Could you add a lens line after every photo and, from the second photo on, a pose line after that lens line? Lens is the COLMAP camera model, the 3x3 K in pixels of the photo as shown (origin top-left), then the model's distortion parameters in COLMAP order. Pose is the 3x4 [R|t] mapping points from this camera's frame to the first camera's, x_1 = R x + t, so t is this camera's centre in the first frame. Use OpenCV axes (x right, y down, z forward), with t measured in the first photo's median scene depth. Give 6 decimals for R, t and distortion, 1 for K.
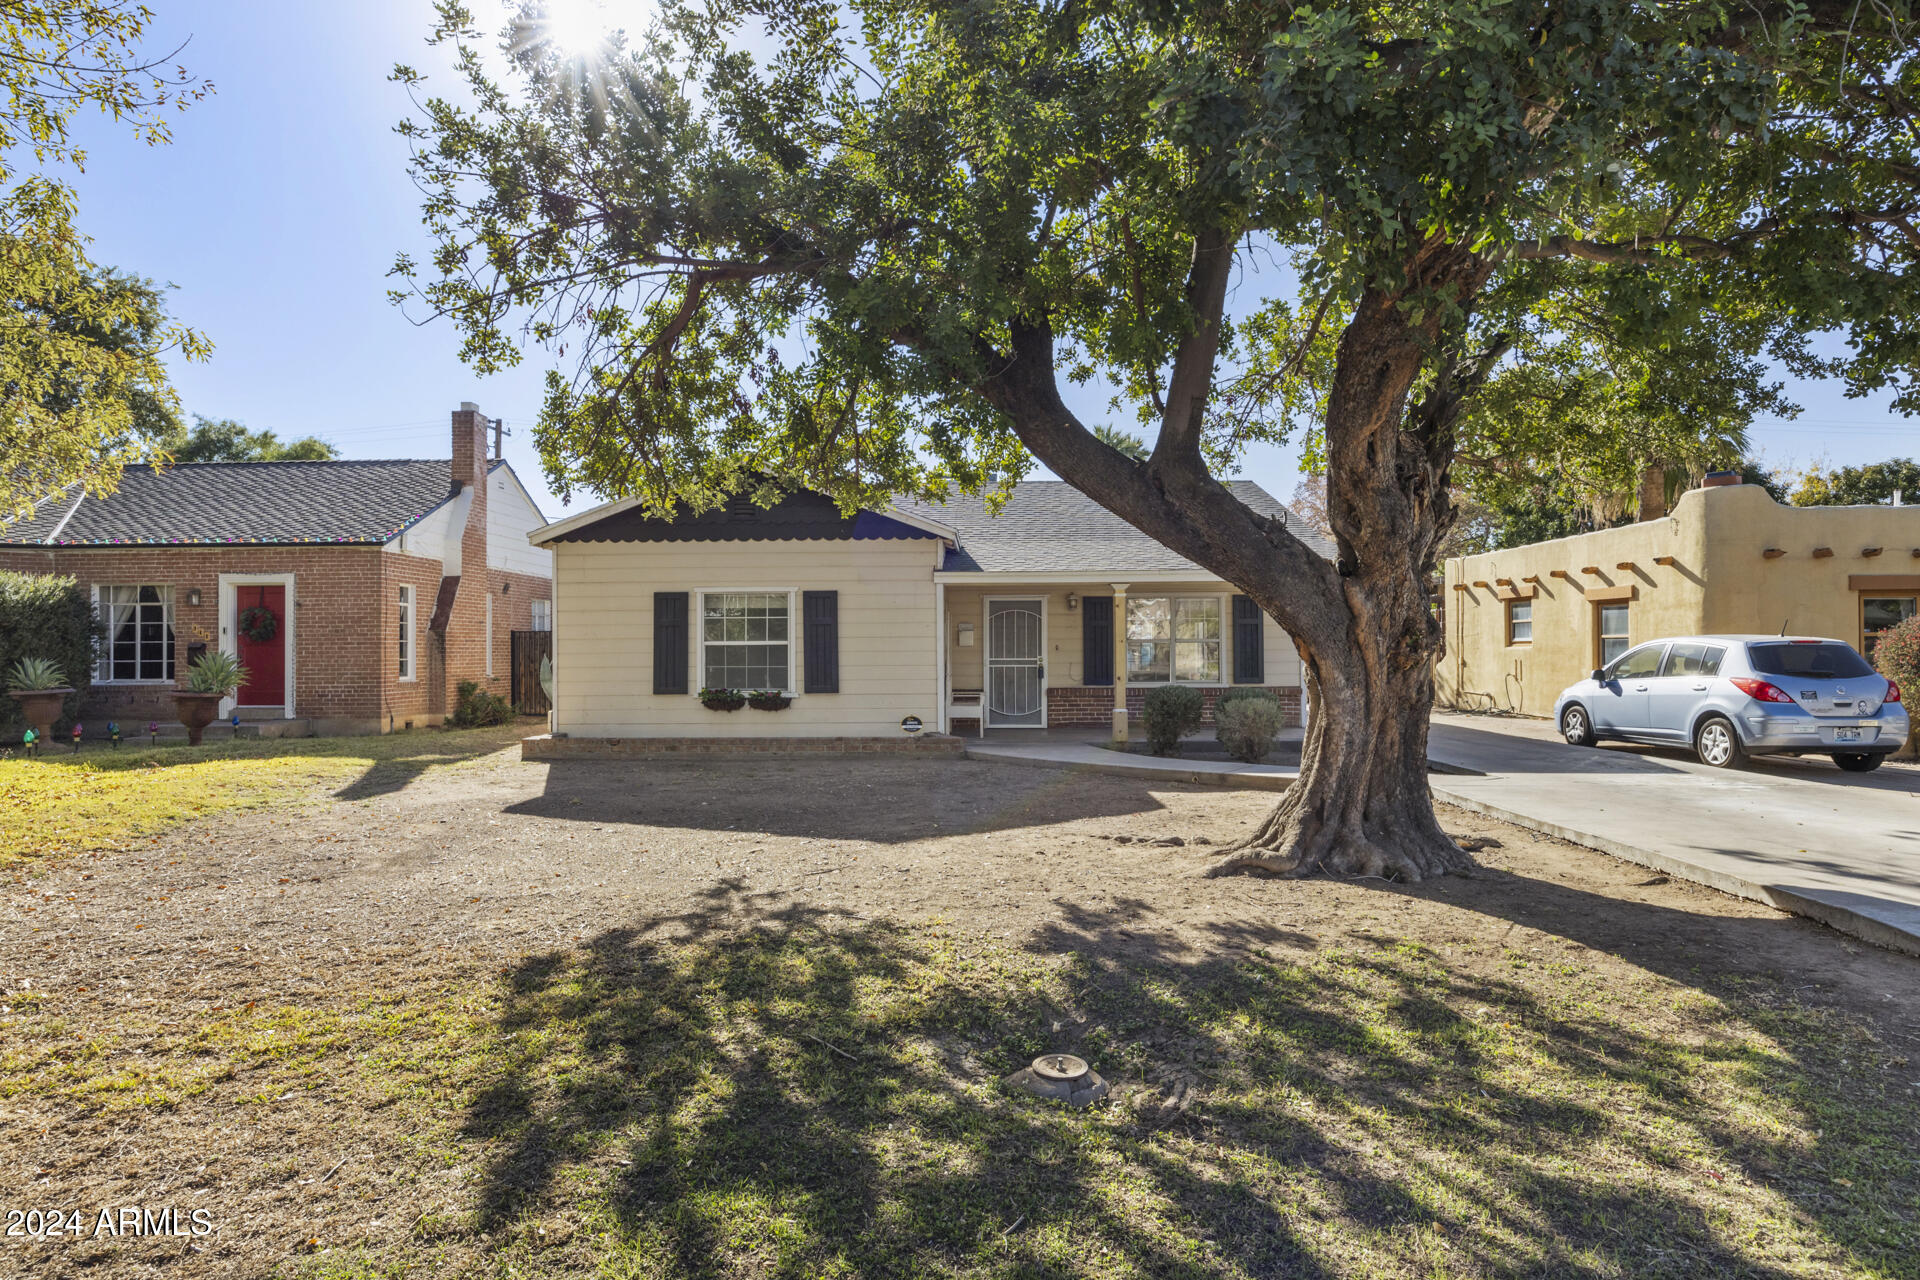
lens RADIAL K [[1037.7, 0, 964.8], [0, 1037.7, 639.2], [0, 0, 1]] dist [-0.000239, 0.000180]
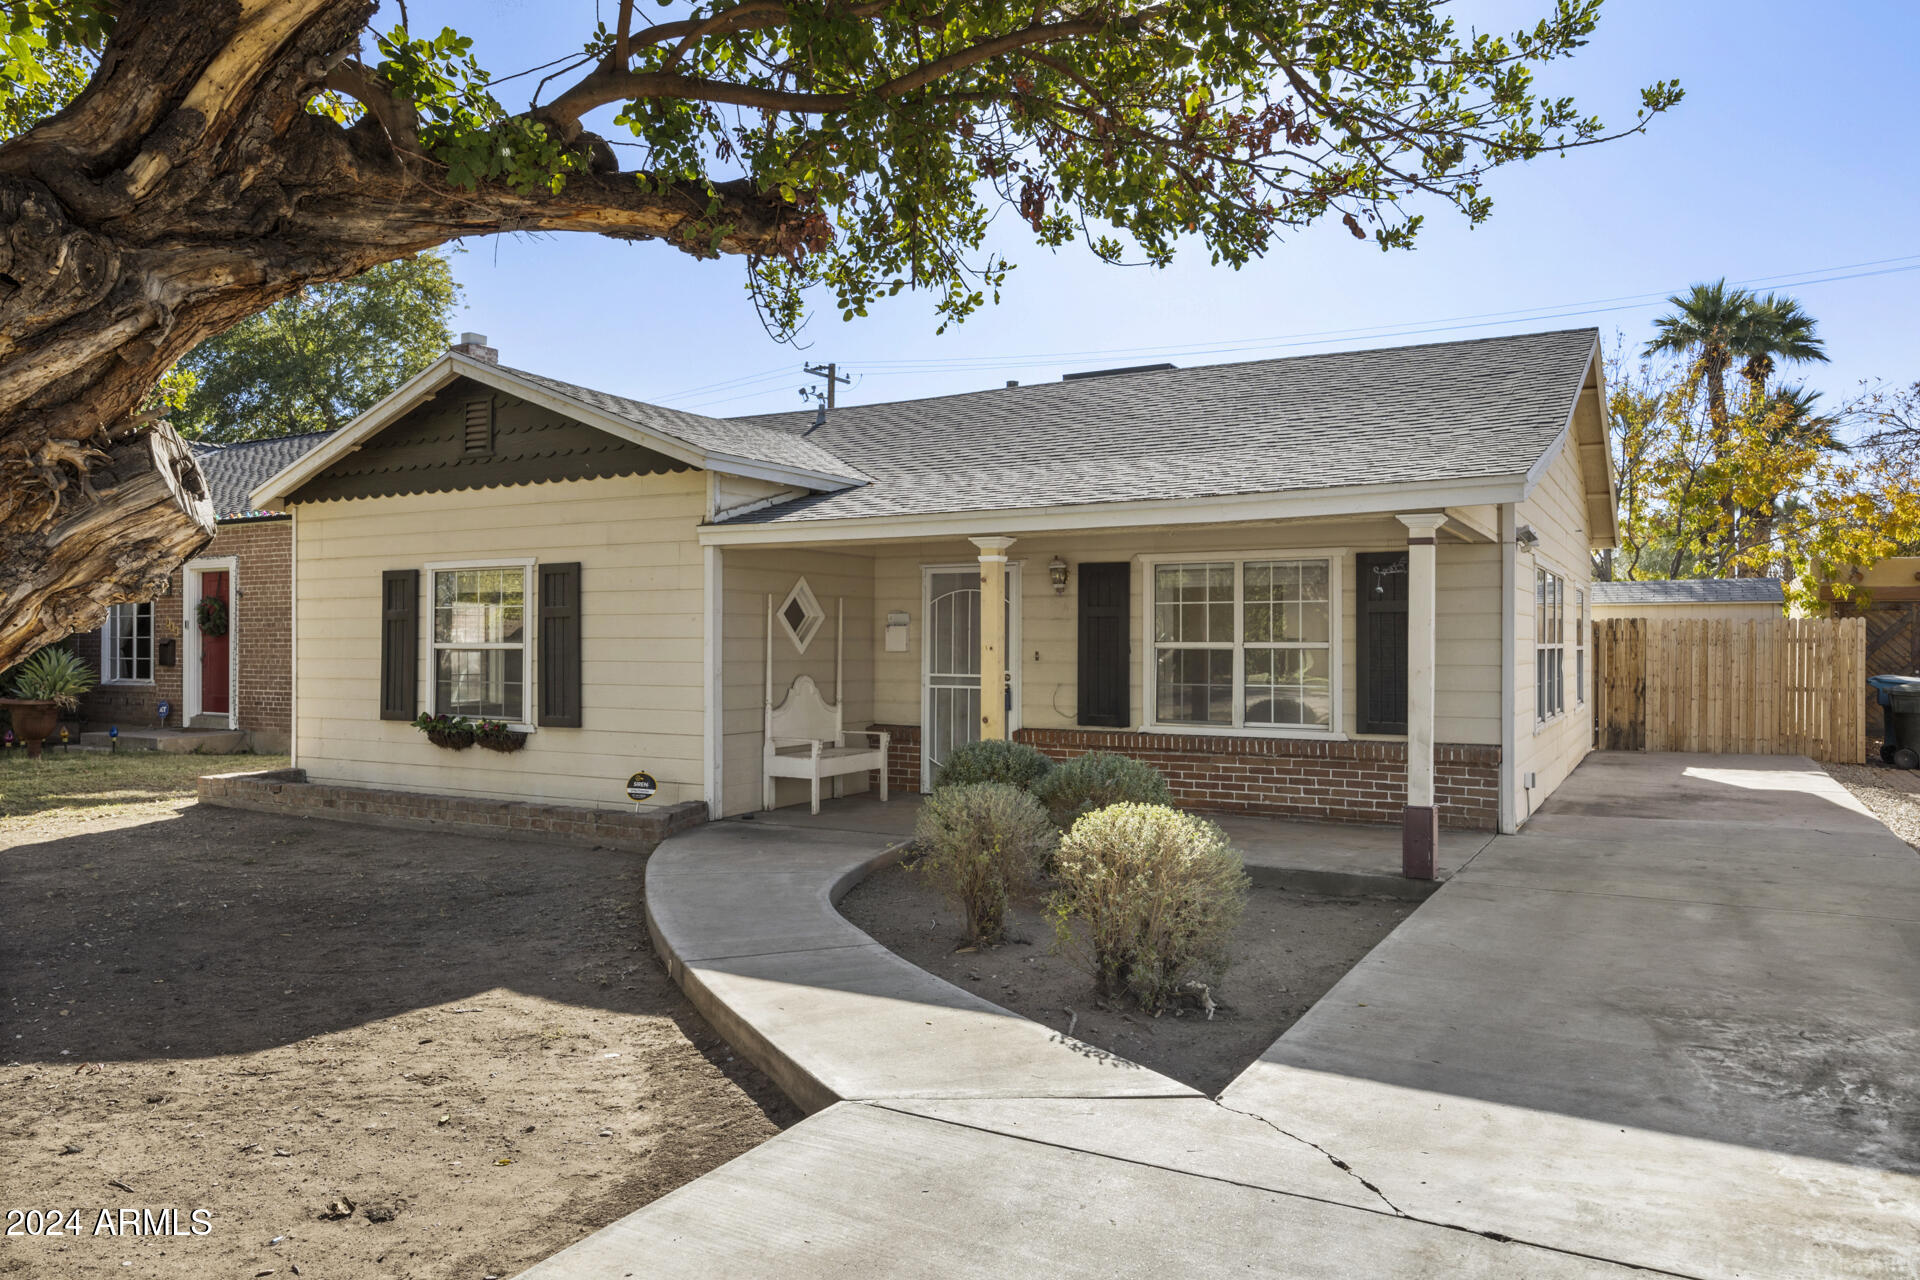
lens RADIAL K [[1313.1, 0, 958.1], [0, 1313.1, 643.7], [0, 0, 1]] dist [0.020301, -0.005940]
pose [[0.879615, 0.007232, -0.475632, 0.446866], [-0.001648, 0.999925, 0.012157, -0.008161], [0.475684, -0.009909, 0.879560, 0.416467]]
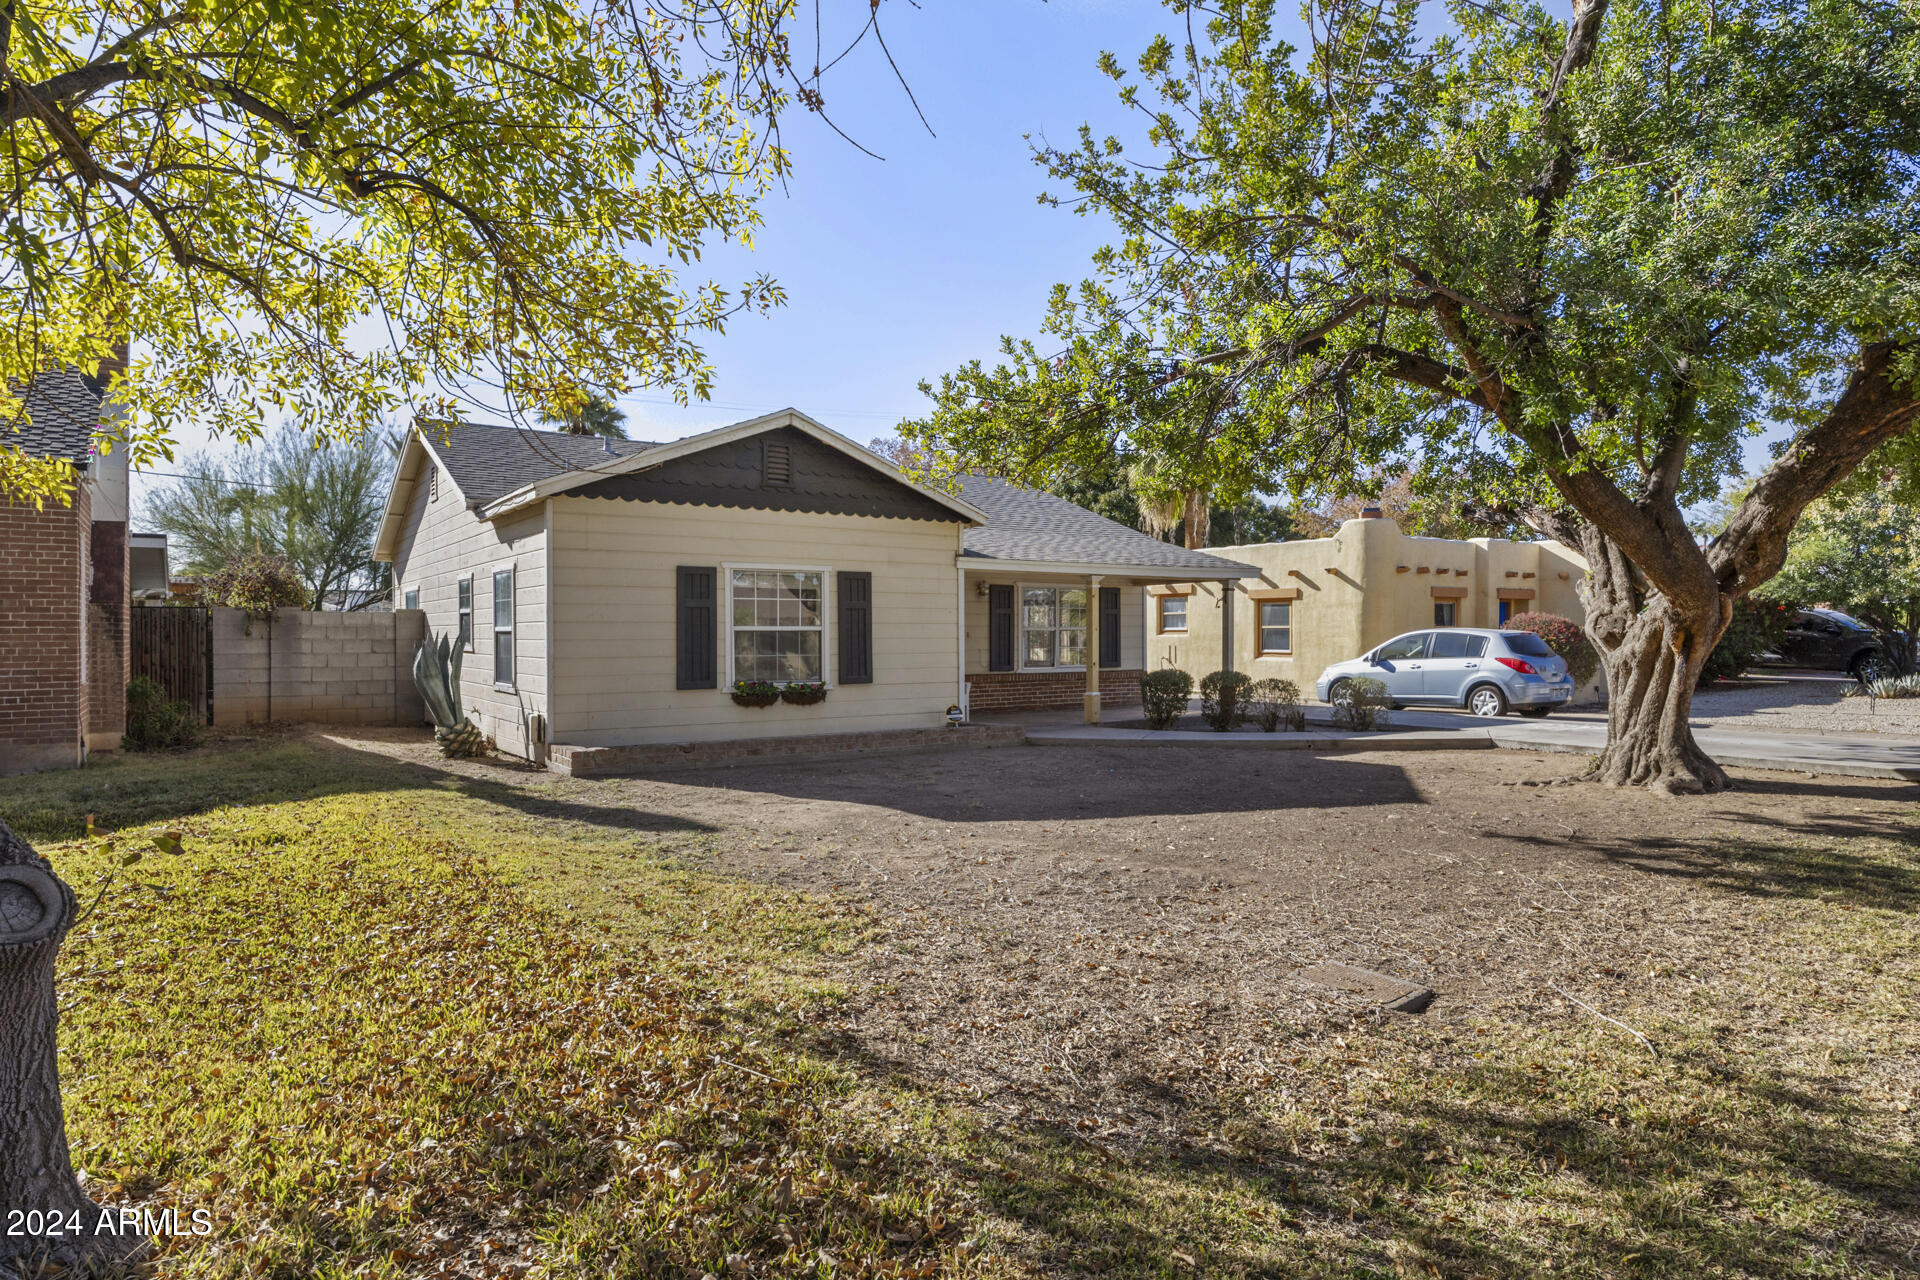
lens RADIAL K [[1113.9, 0, 966.6], [0, 1113.9, 641.6], [0, 0, 1]] dist [0.004278, 0.003344]
pose [[0.802479, -0.000199, 0.596681, -0.641524], [-0.008810, 0.999887, 0.012182, 0.002029], [-0.596616, -0.015032, 0.802386, 0.155697]]
